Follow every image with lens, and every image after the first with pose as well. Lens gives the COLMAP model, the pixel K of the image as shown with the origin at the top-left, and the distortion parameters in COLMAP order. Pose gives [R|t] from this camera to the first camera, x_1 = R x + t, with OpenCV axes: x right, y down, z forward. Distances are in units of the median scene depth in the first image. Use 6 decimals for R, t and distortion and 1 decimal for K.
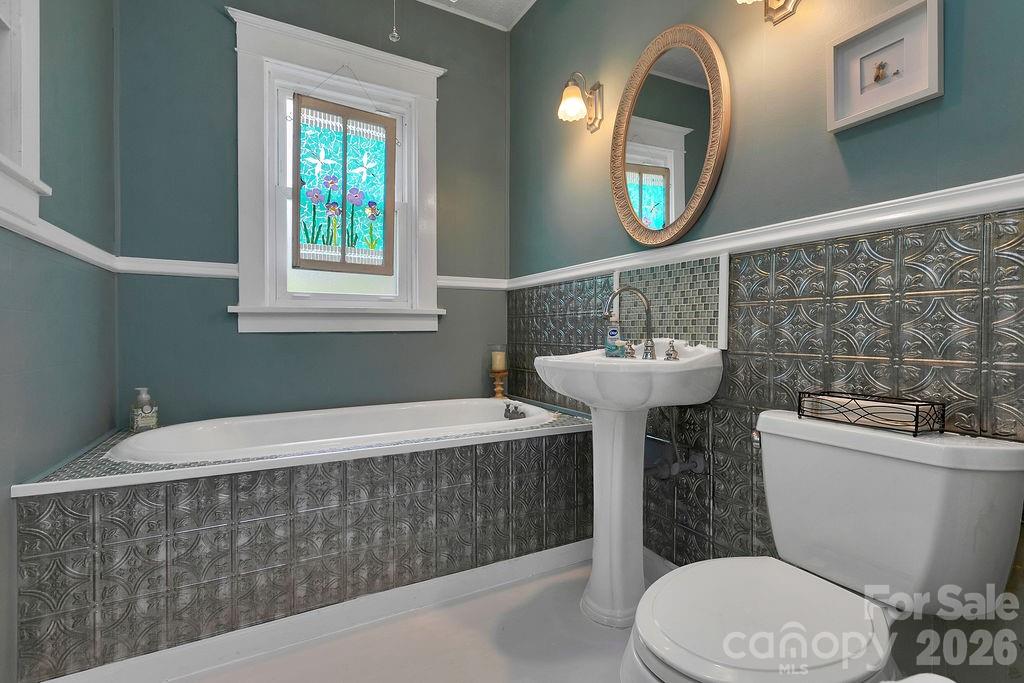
lens RADIAL K [[463.9, 0, 509.2], [0, 463.9, 334.4], [0, 0, 1]] dist [-0.004093, -0.000570]
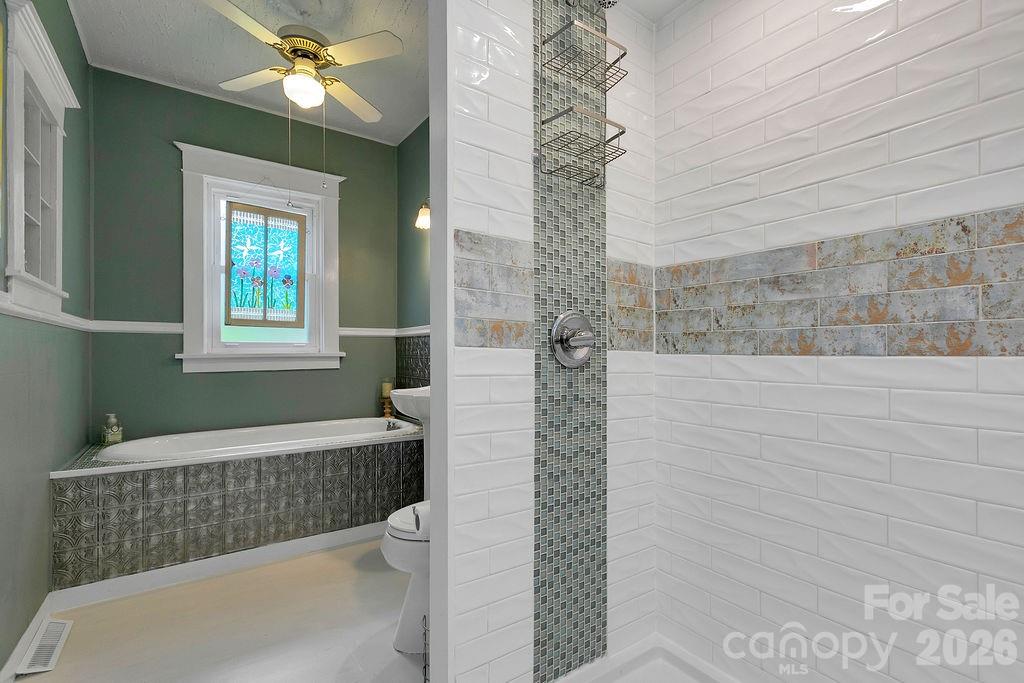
lens RADIAL K [[463.9, 0, 515.4], [0, 463.9, 350.3], [0, 0, 1]] dist [-0.004093, -0.000570]
pose [[0.992406, 0.000768, 0.123005, 0.264201], [0.000289, 0.999963, -0.008574, -0.067949], [-0.123007, 0.008545, 0.992369, -0.566604]]
